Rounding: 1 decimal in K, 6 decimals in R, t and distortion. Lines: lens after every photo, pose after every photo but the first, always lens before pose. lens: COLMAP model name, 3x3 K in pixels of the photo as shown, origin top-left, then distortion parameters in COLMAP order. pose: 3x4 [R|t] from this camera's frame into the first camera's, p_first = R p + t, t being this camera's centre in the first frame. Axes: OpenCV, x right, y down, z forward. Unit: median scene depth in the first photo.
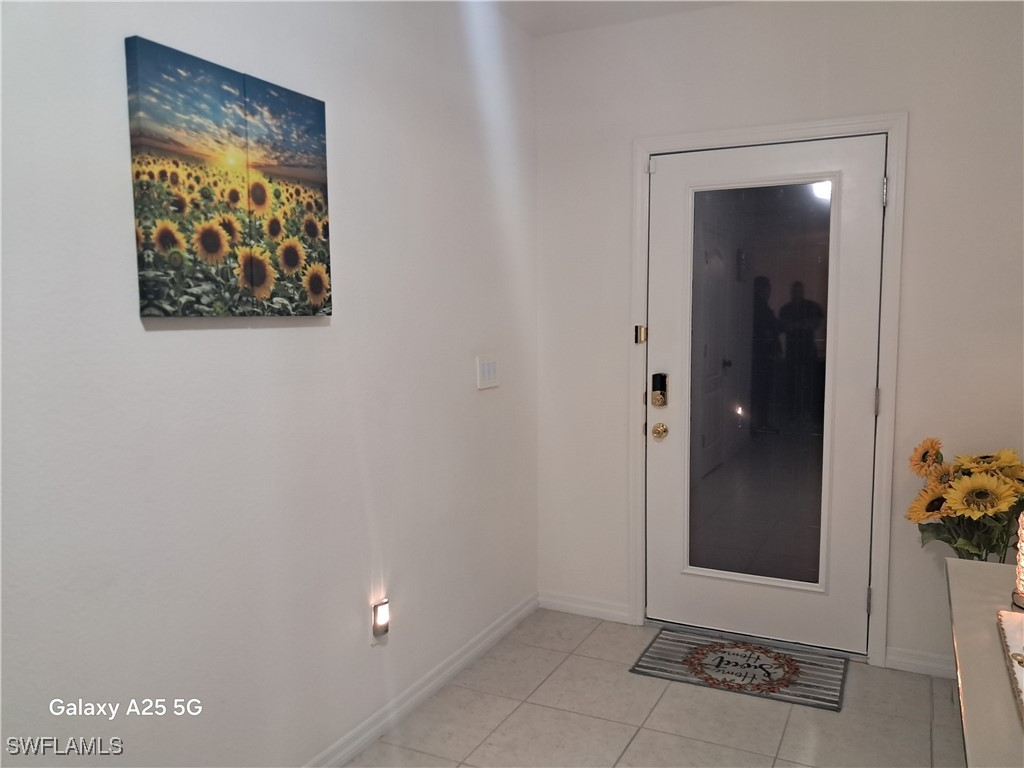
lens RADIAL K [[801.4, 0, 512.0], [0, 801.4, 384.0], [0, 0, 1]] dist [0.000658, 0.001097]
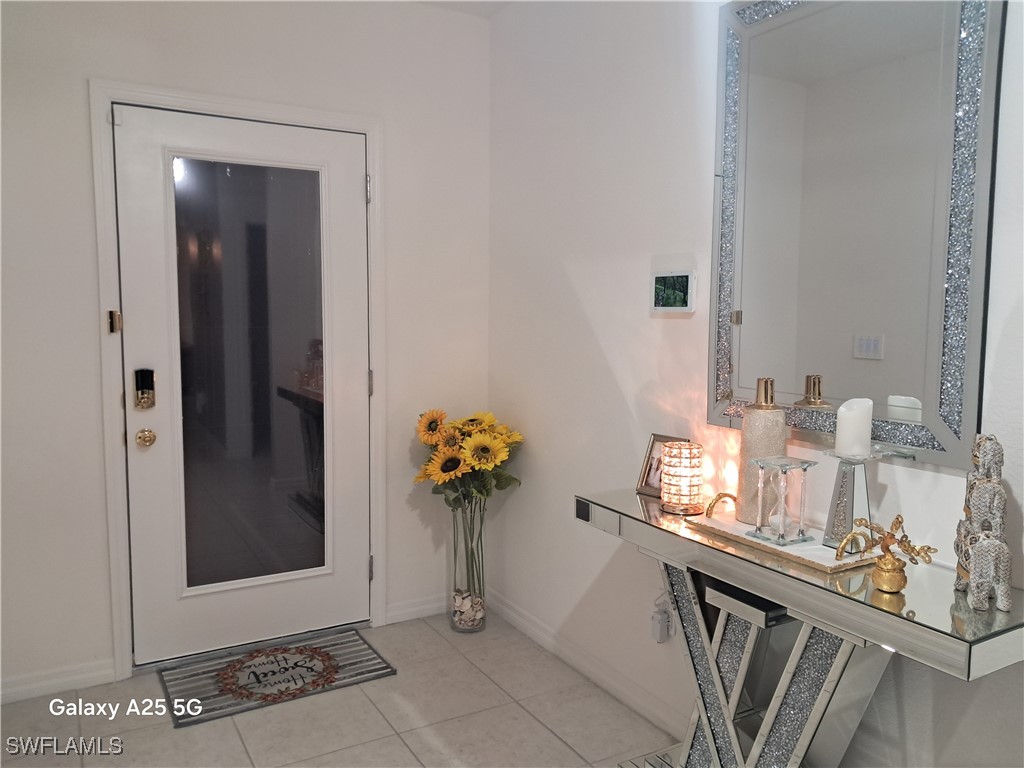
lens RADIAL K [[801.4, 0, 512.0], [0, 801.4, 384.0], [0, 0, 1]] dist [0.000658, 0.001097]
pose [[0.553424, -0.069547, 0.829991, -0.320518], [0.065706, 0.997048, 0.039734, -0.005996], [-0.830304, 0.032546, 0.556359, 0.235603]]
